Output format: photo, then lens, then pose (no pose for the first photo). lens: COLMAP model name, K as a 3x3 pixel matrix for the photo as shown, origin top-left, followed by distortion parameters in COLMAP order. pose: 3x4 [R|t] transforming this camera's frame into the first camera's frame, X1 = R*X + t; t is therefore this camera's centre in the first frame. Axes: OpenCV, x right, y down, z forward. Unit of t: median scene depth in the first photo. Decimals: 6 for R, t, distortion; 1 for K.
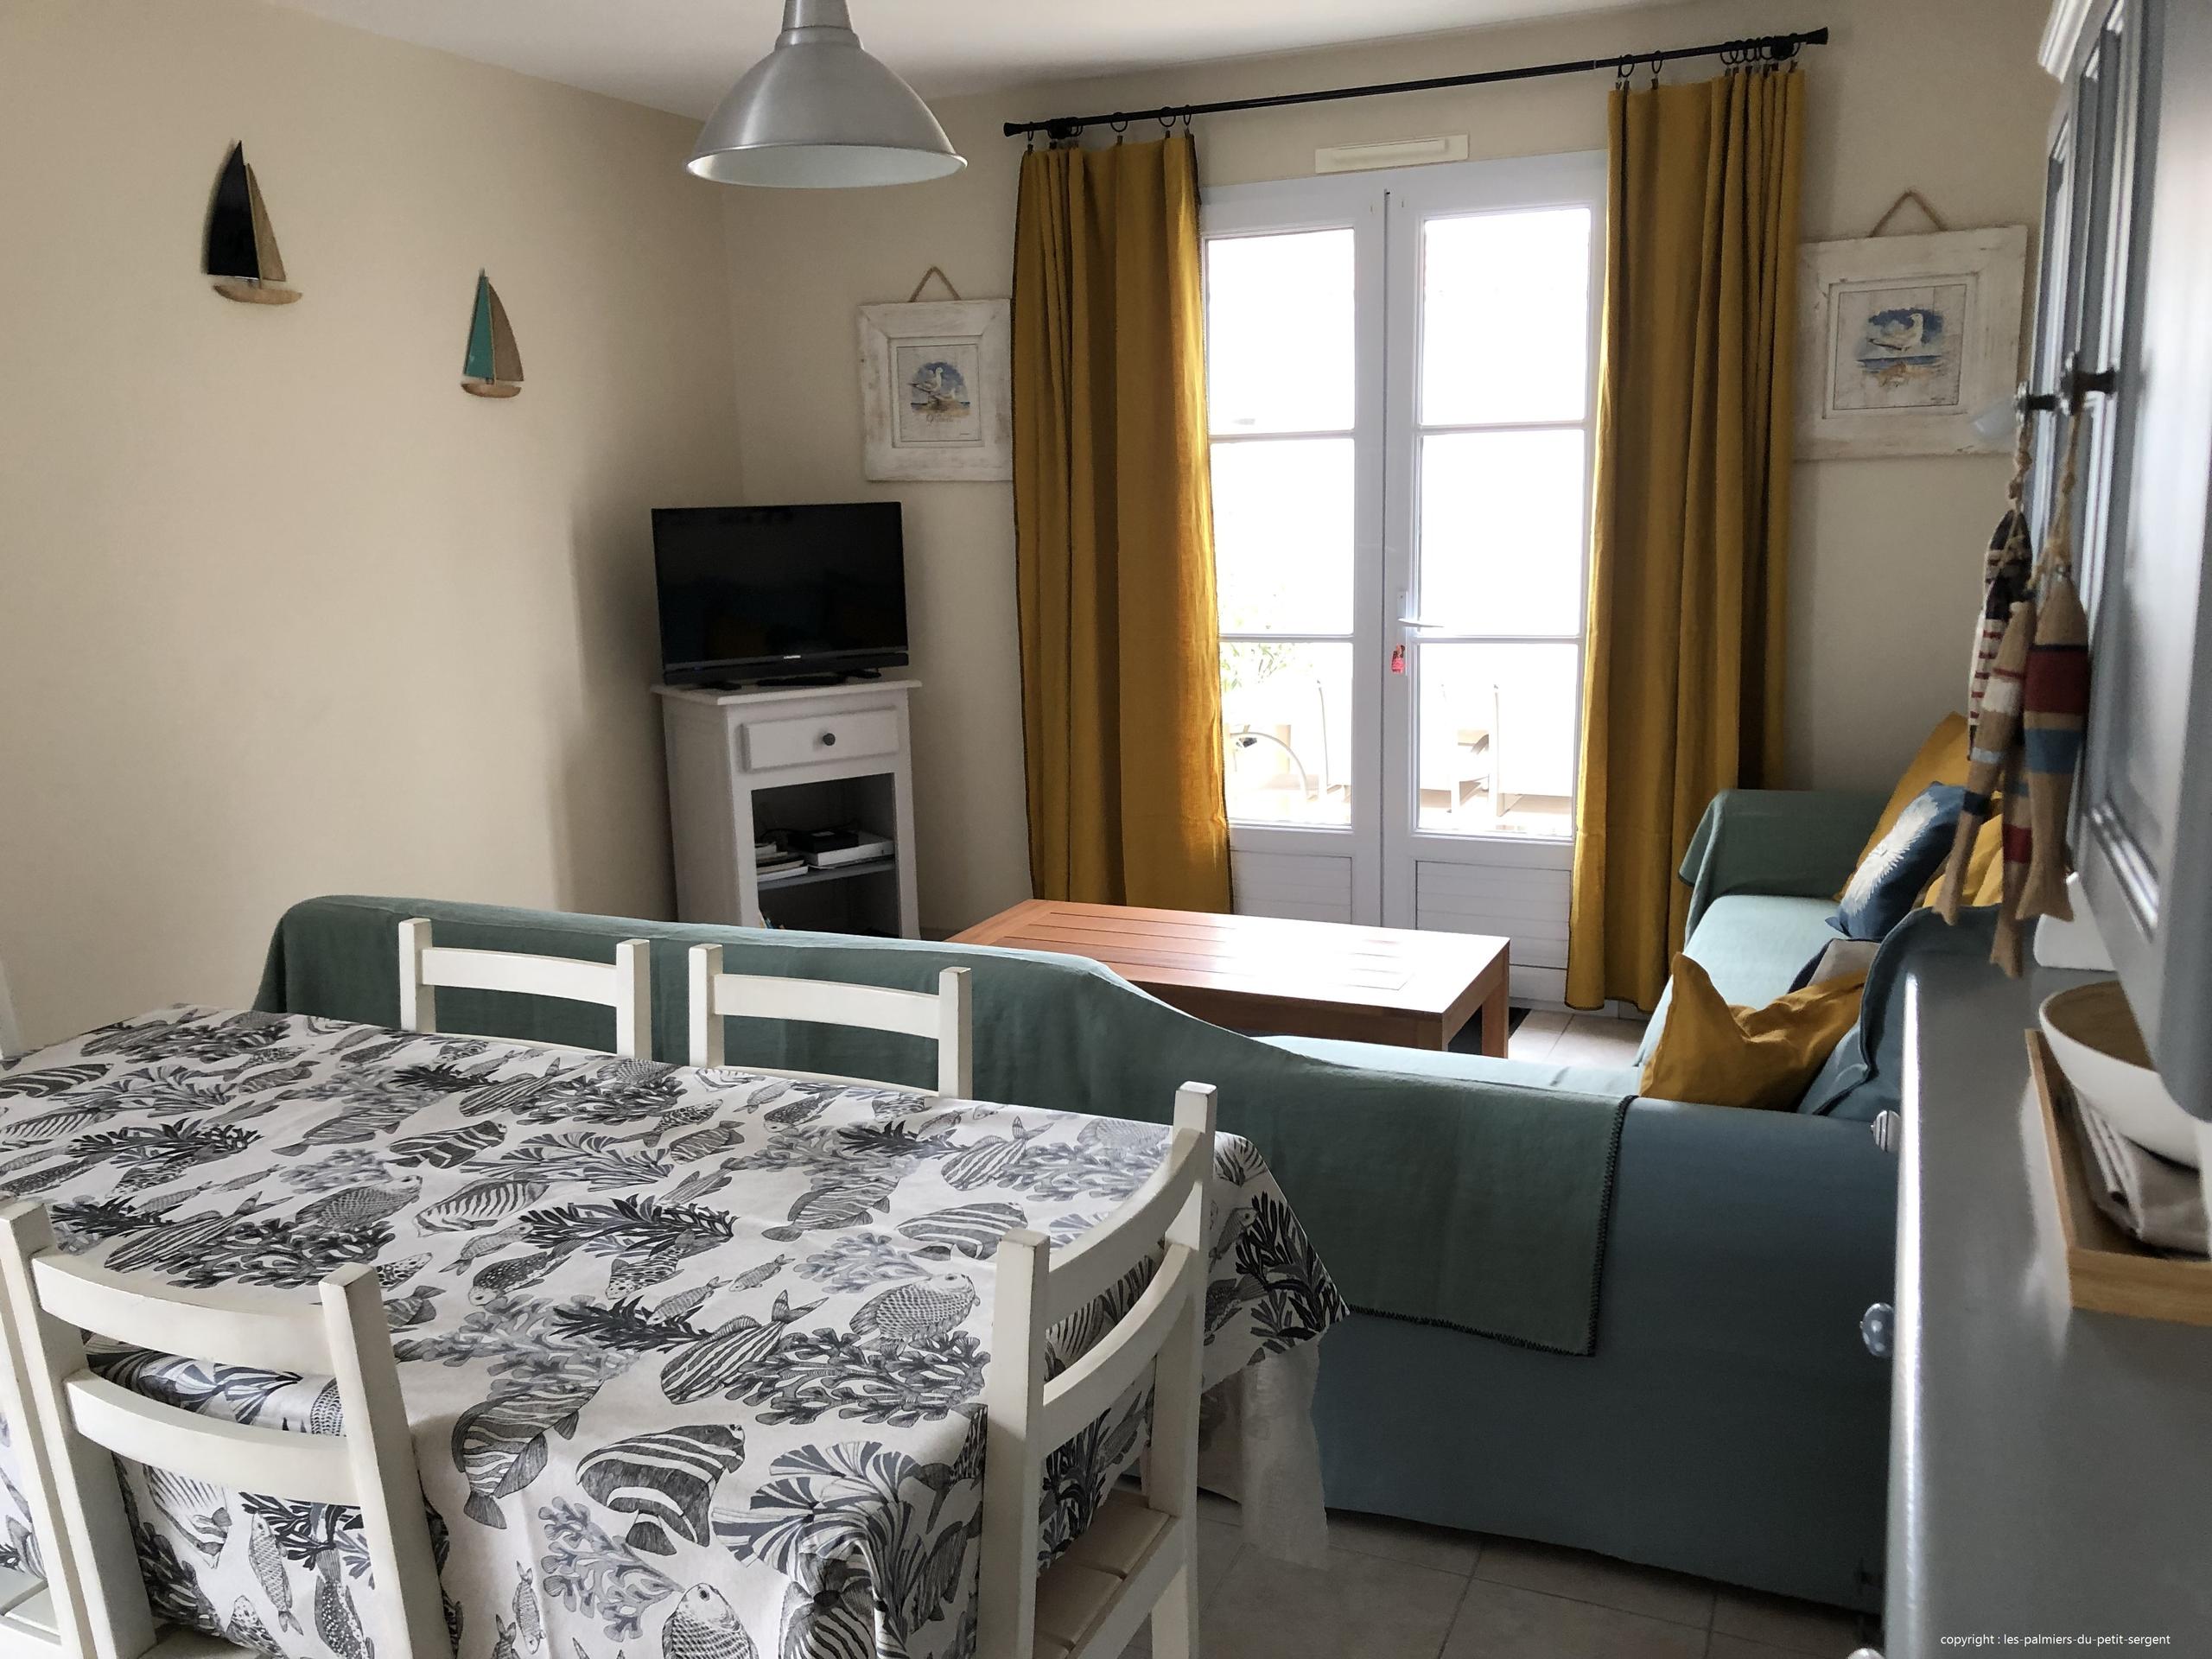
lens RADIAL K [[1805.9, 0, 1111.5], [0, 1805.9, 831.9], [0, 0, 1]] dist [0.015363, -0.028457]
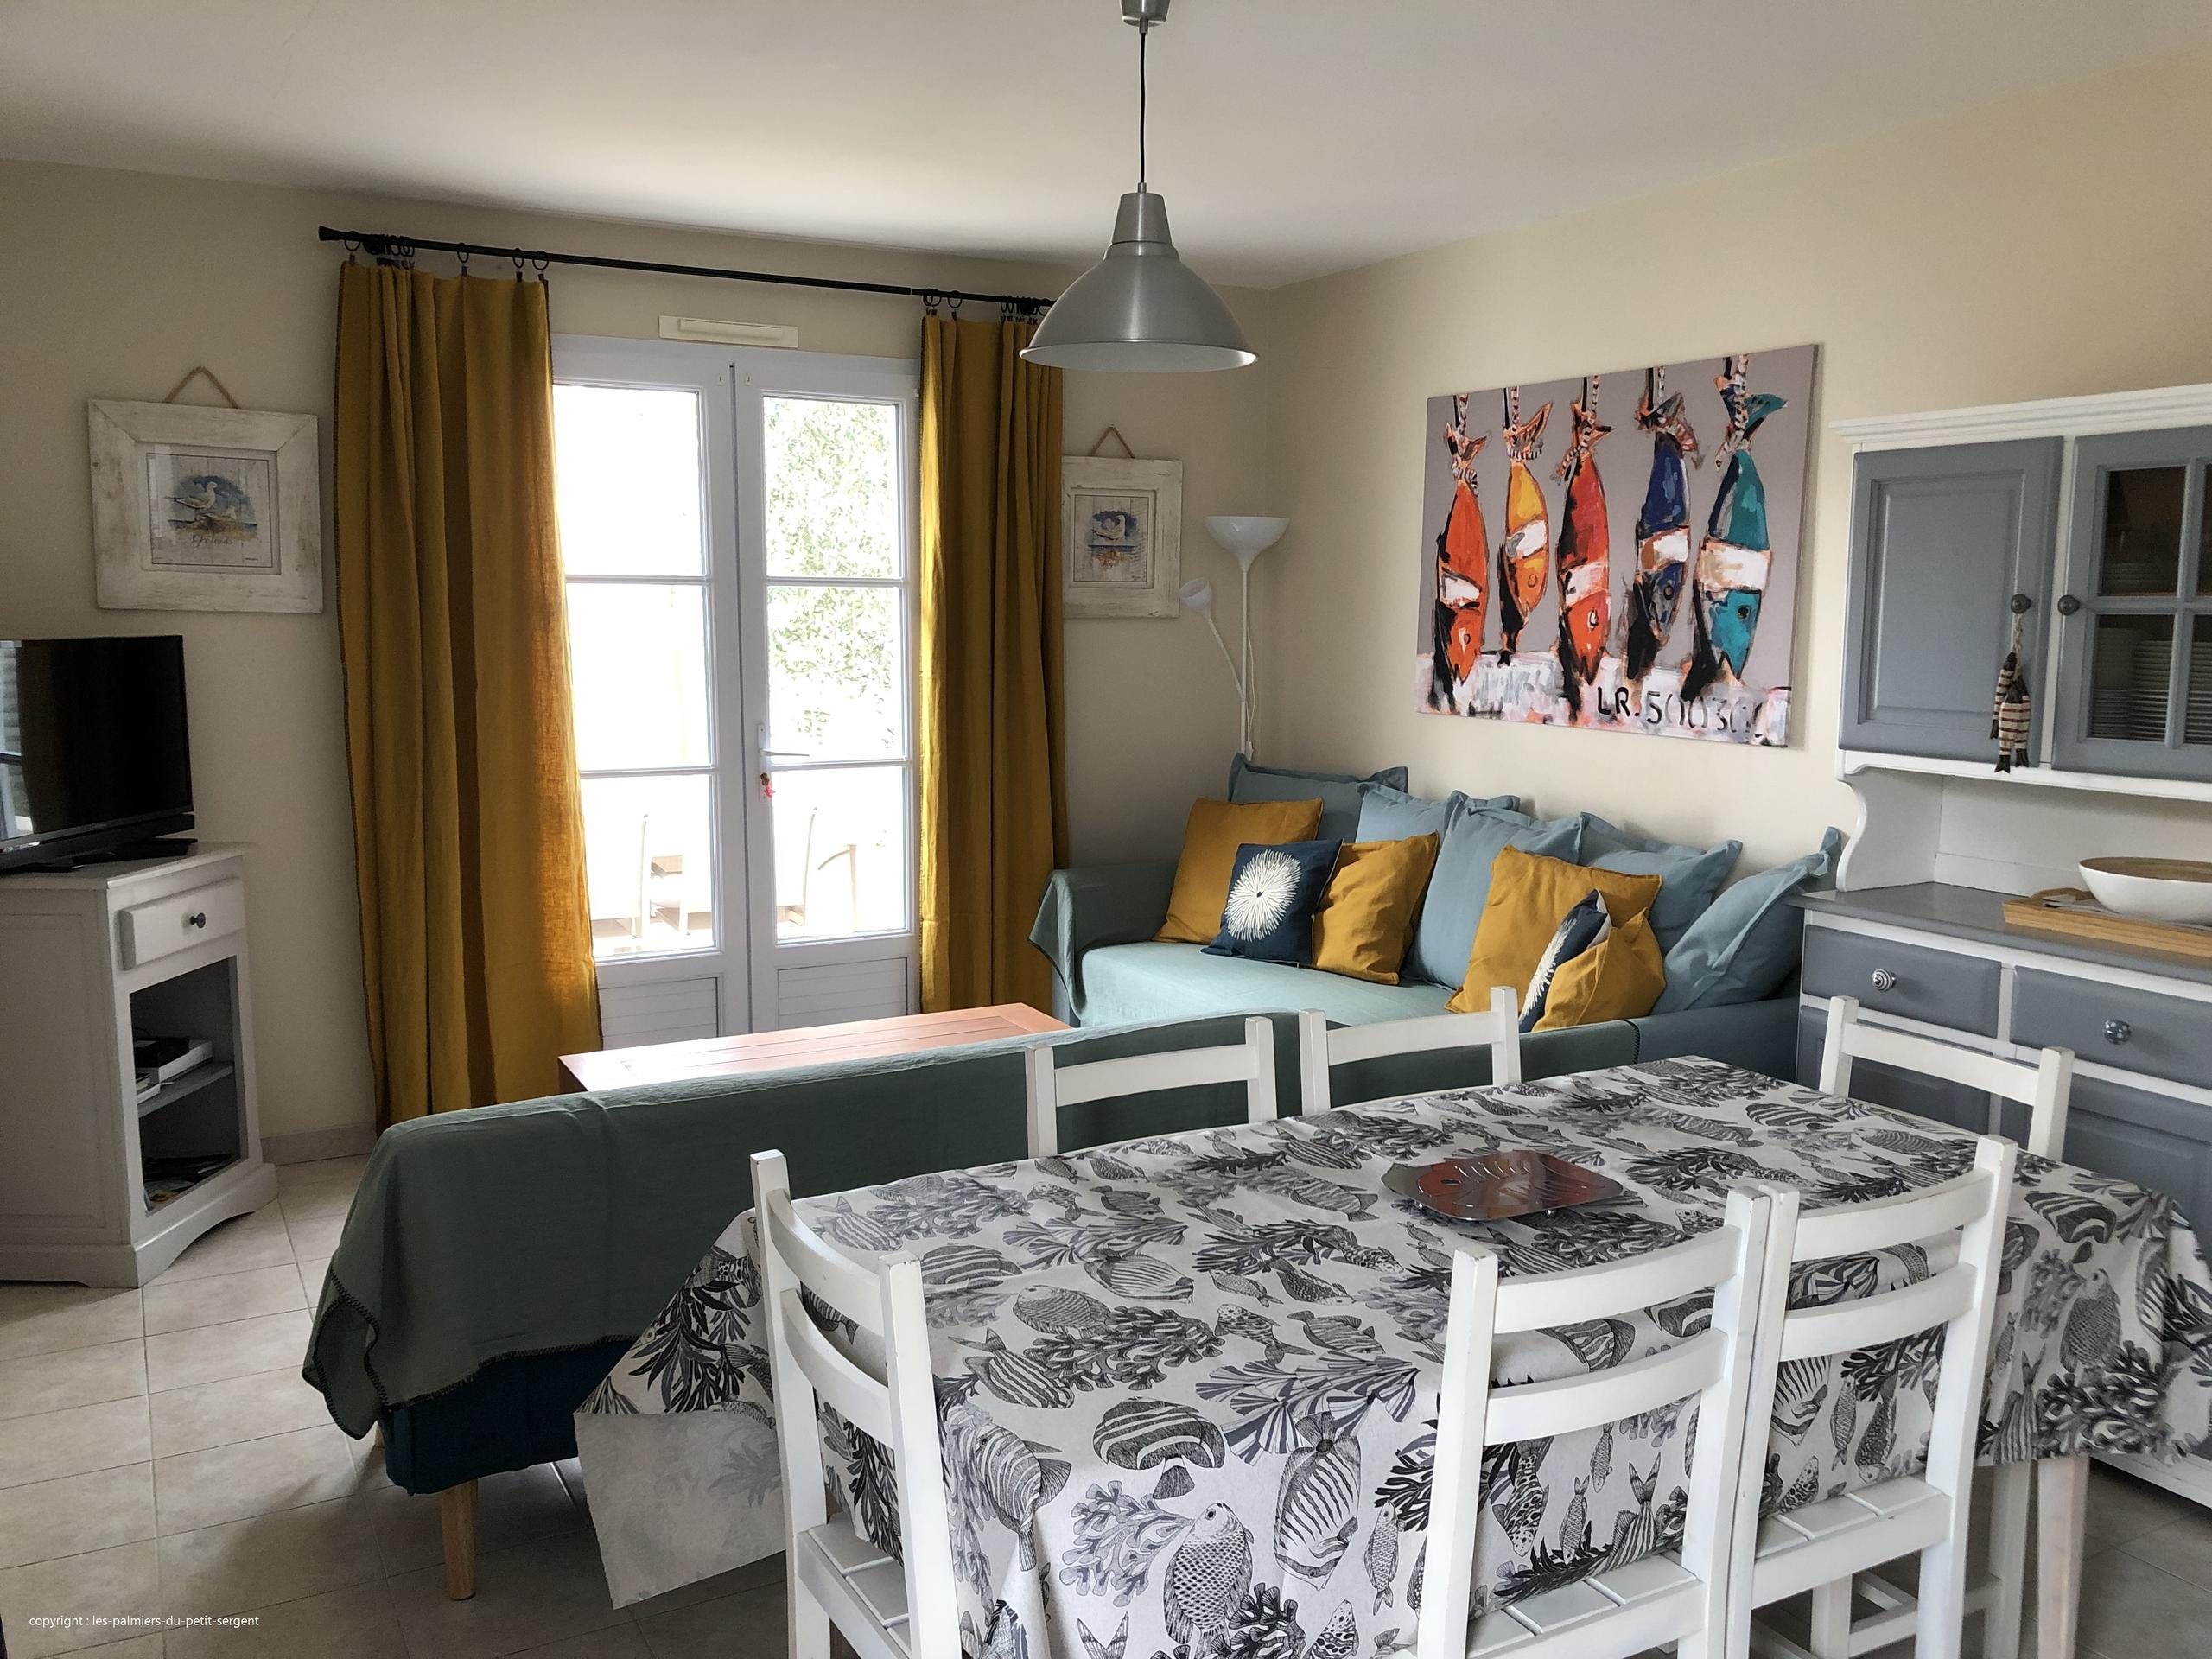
lens RADIAL K [[1805.9, 0, 1107.4], [0, 1805.9, 831.1], [0, 0, 1]] dist [0.015363, -0.028457]
pose [[0.608885, -0.066652, 0.790453, -0.598873], [0.130835, 0.991255, -0.017198, -0.024634], [-0.782395, 0.113891, 0.612281, 0.180532]]
